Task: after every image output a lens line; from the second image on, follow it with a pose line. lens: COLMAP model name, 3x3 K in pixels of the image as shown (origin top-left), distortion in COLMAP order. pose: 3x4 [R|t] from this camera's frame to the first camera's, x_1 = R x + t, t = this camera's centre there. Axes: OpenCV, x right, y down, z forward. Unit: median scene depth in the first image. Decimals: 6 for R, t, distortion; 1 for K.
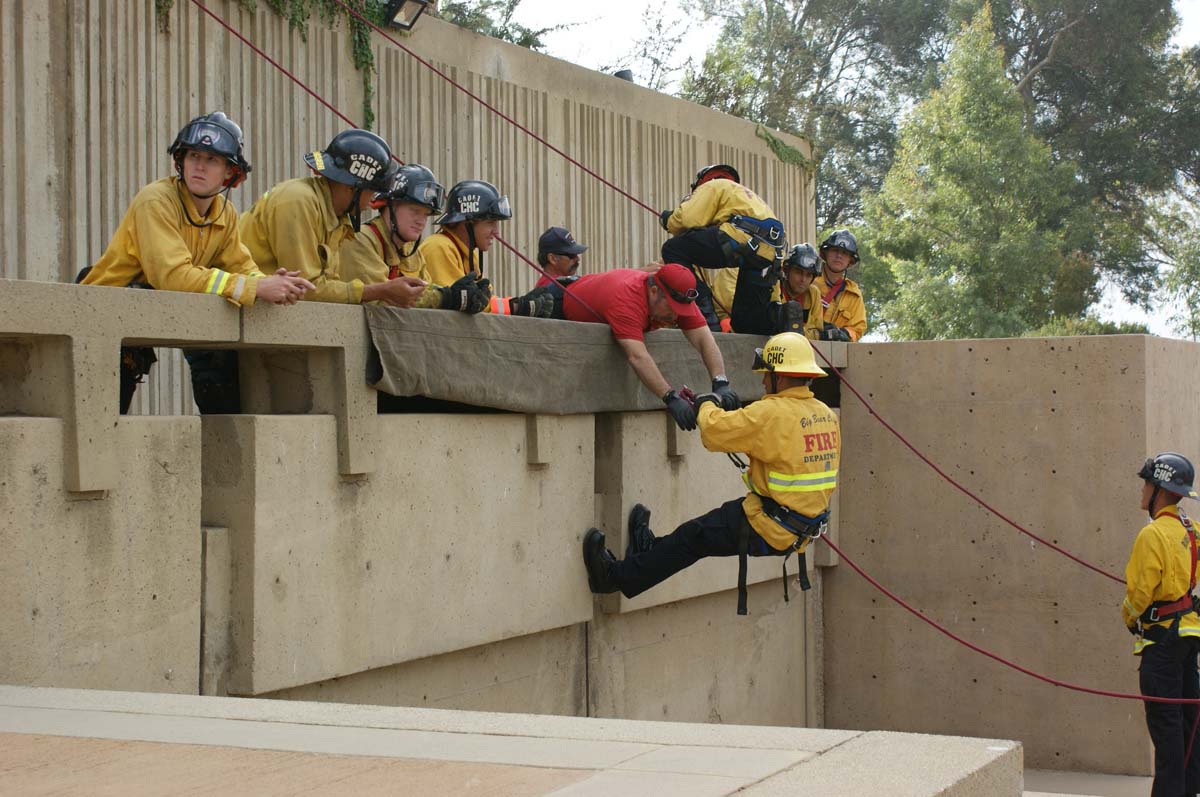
lens RADIAL K [[2070.7, 0, 600.0], [0, 2070.7, 398.5], [0, 0, 1]] dist [-0.042208, 0.099281]
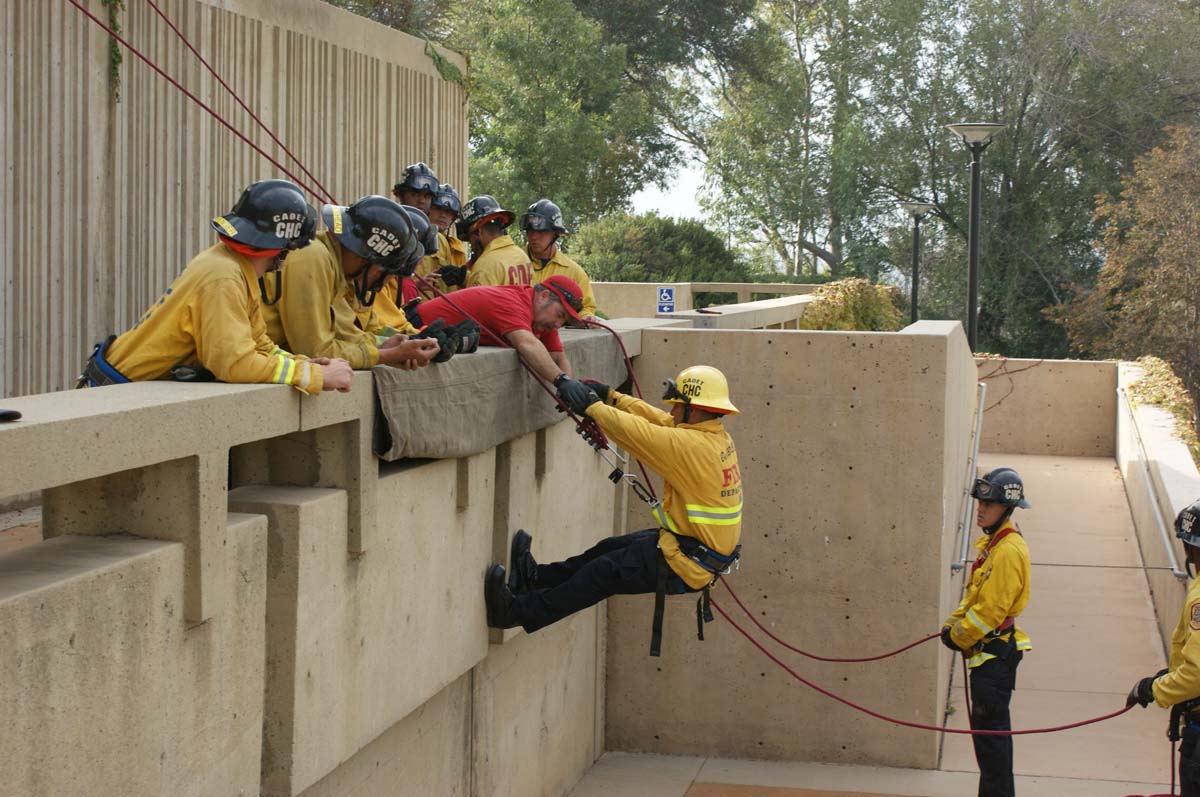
lens RADIAL K [[2197.2, 0, 599.1], [0, 2197.2, 376.9], [0, 0, 1]] dist [-0.032889, 0.013605]
pose [[0.967931, 0.016515, 0.250671, -0.164553], [-0.030816, 0.998107, 0.053230, -0.061166], [-0.249317, -0.059248, 0.966608, 0.006963]]
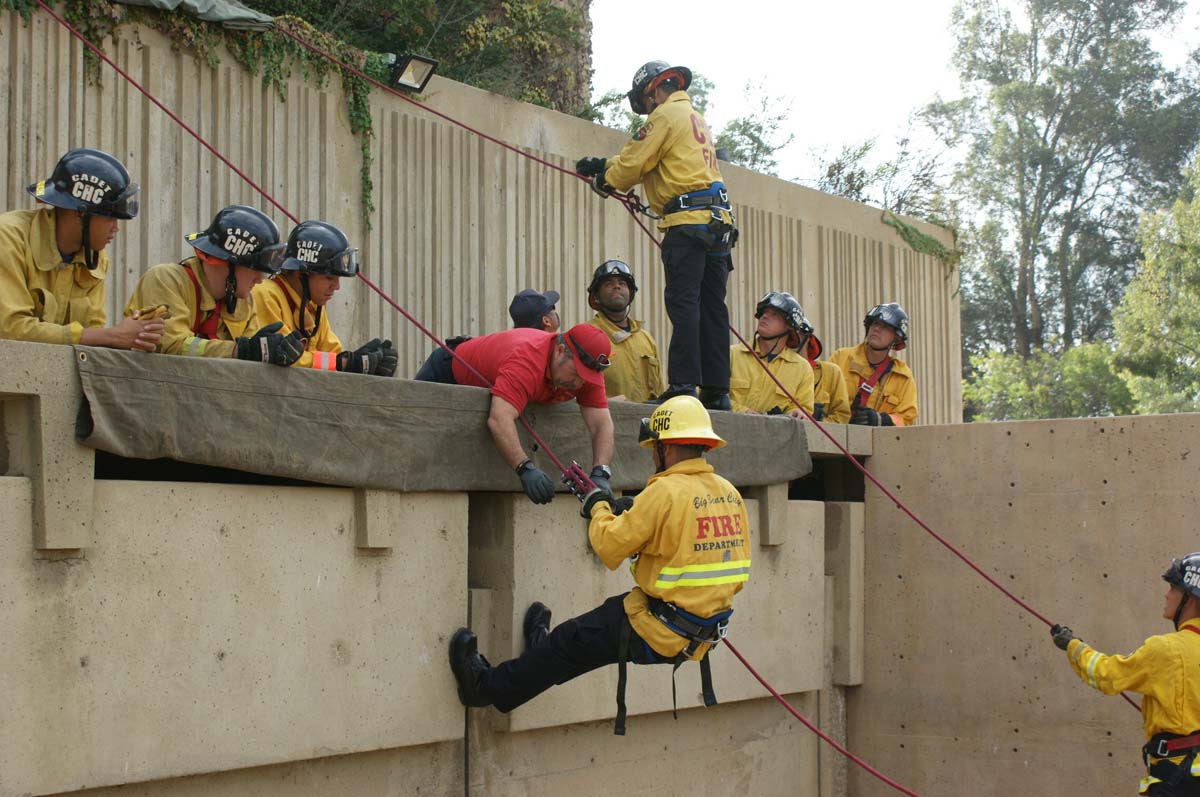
lens RADIAL K [[2070.7, 0, 600.0], [0, 2070.7, 398.5], [0, 0, 1]] dist [-0.042208, 0.099281]
pose [[0.990805, -0.004175, -0.135231, 0.128894], [-0.004359, 0.998020, -0.062747, 0.016835], [0.135225, 0.062760, 0.988825, 0.130019]]
